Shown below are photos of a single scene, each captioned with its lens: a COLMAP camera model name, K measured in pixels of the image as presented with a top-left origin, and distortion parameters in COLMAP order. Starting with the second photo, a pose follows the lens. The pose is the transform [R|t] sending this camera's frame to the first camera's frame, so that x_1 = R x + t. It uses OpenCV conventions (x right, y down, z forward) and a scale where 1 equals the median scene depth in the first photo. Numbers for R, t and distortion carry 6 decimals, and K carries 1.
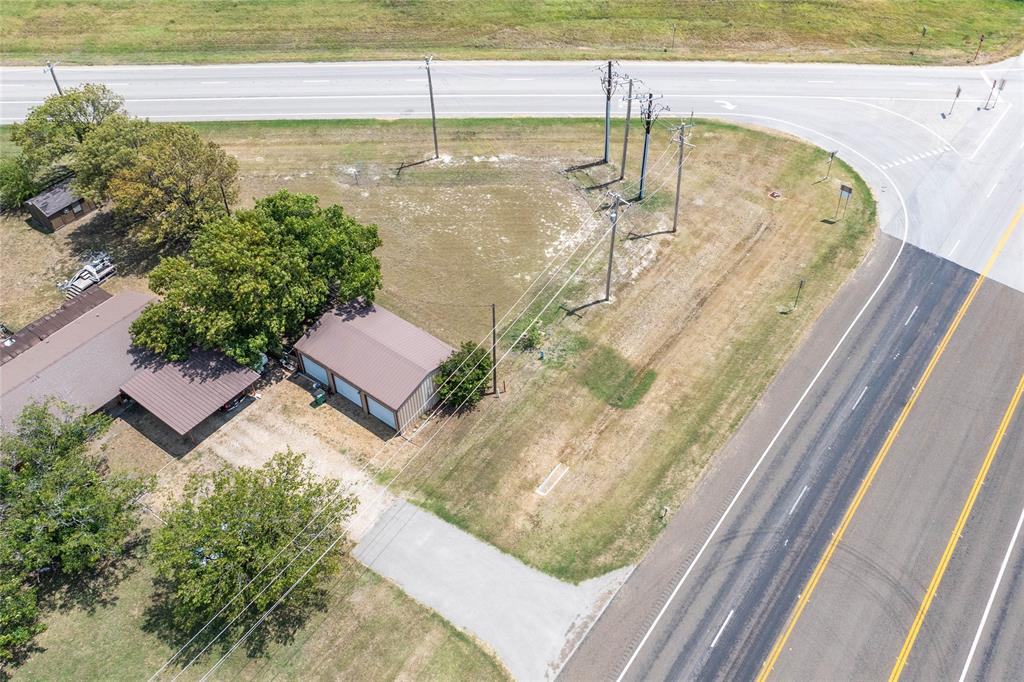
lens RADIAL K [[890.6, 0, 569.5], [0, 890.6, 343.0], [0, 0, 1]] dist [-0.005478, -0.046166]
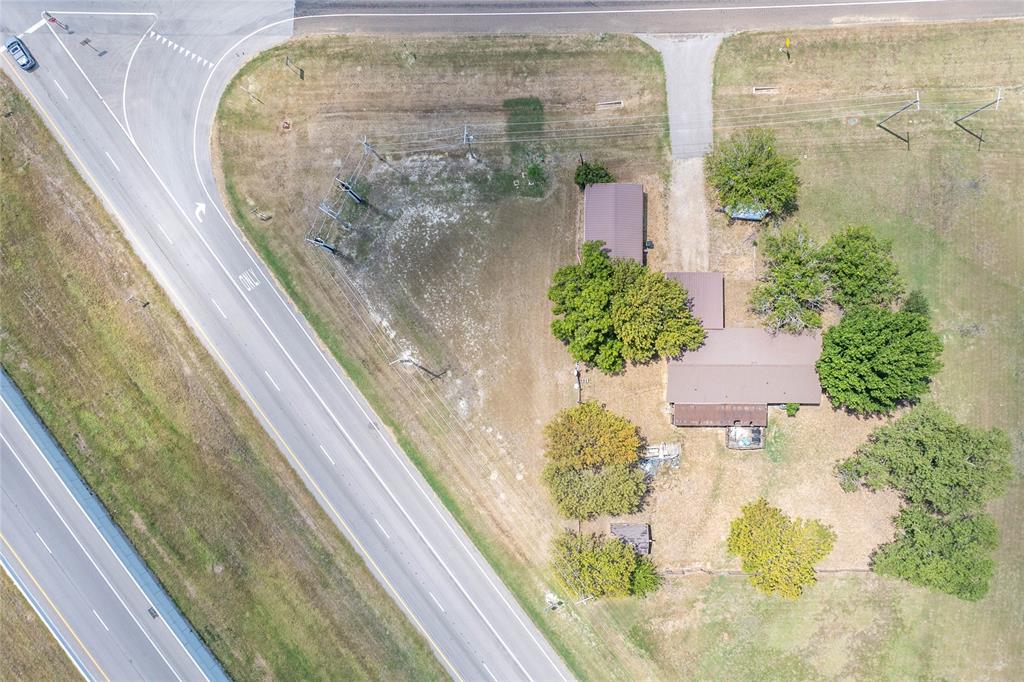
lens RADIAL K [[850.5, 0, 528.0], [0, 850.5, 339.9], [0, 0, 1]] dist [-0.011904, -0.036597]
pose [[-0.574354, -0.818543, -0.010257, -0.241261], [0.564184, -0.404893, 0.719554, -1.117891], [-0.593139, 0.407492, 0.694360, 0.075569]]
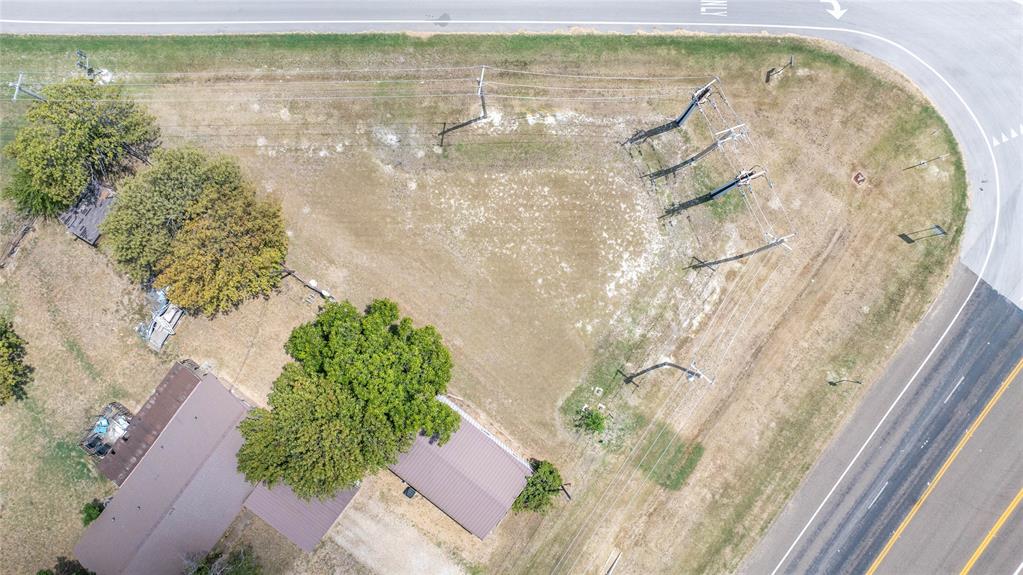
lens RADIAL K [[721.9, 0, 516.0], [0, 721.9, 281.2], [0, 0, 1]] dist [-0.029617, 0.011711]
pose [[0.999173, 0.033612, -0.022882, -0.113103], [-0.008735, 0.727024, 0.686556, -0.672984], [0.039712, -0.685788, 0.726717, 0.437227]]
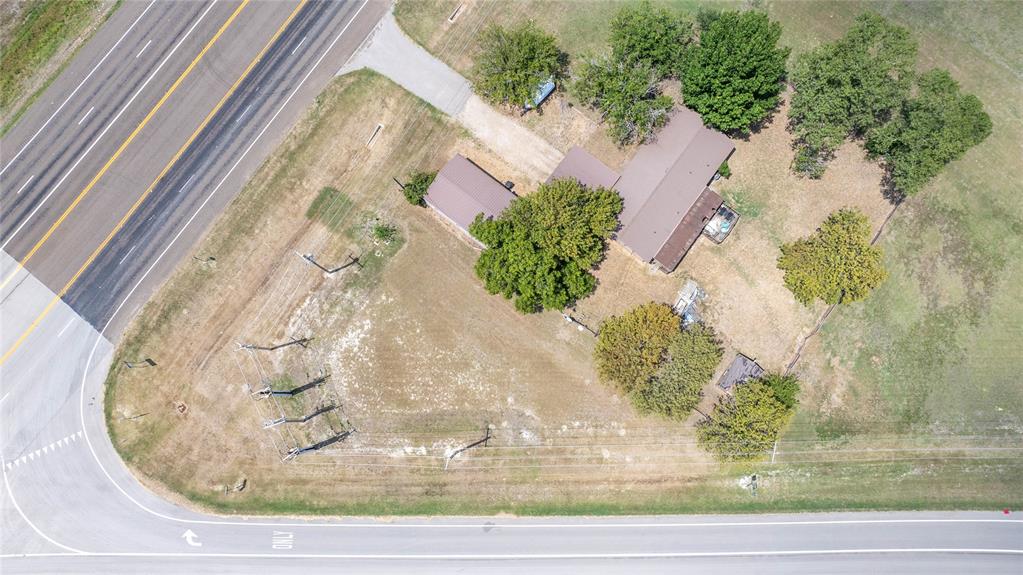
lens RADIAL K [[721.9, 0, 516.0], [0, 721.9, 281.2], [0, 0, 1]] dist [-0.029617, 0.011711]
pose [[-0.999090, -0.032947, -0.027080, -0.226136], [-0.002734, -0.584171, 0.811626, -0.993191], [-0.042560, 0.810962, 0.583549, 0.296800]]
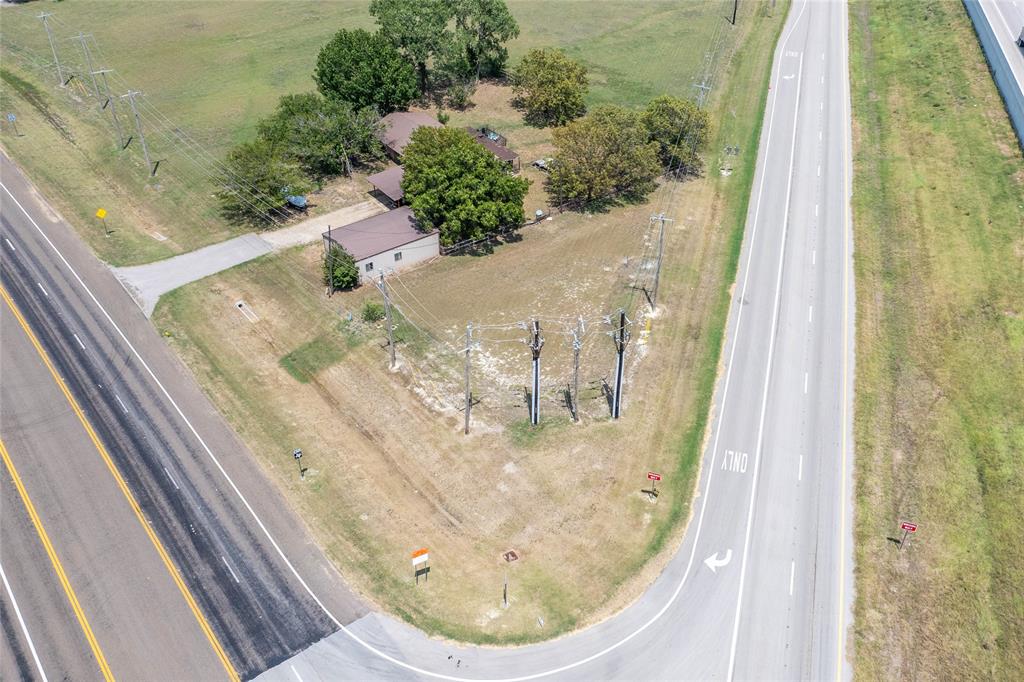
lens RADIAL K [[910.1, 0, 534.0], [0, 910.1, 360.4], [0, 0, 1]] dist [-0.016877, -0.022604]
pose [[-0.293004, 0.571656, -0.766393, 0.824698], [-0.684969, 0.433735, 0.585399, -0.804279], [0.667058, 0.696479, 0.264480, 0.791923]]
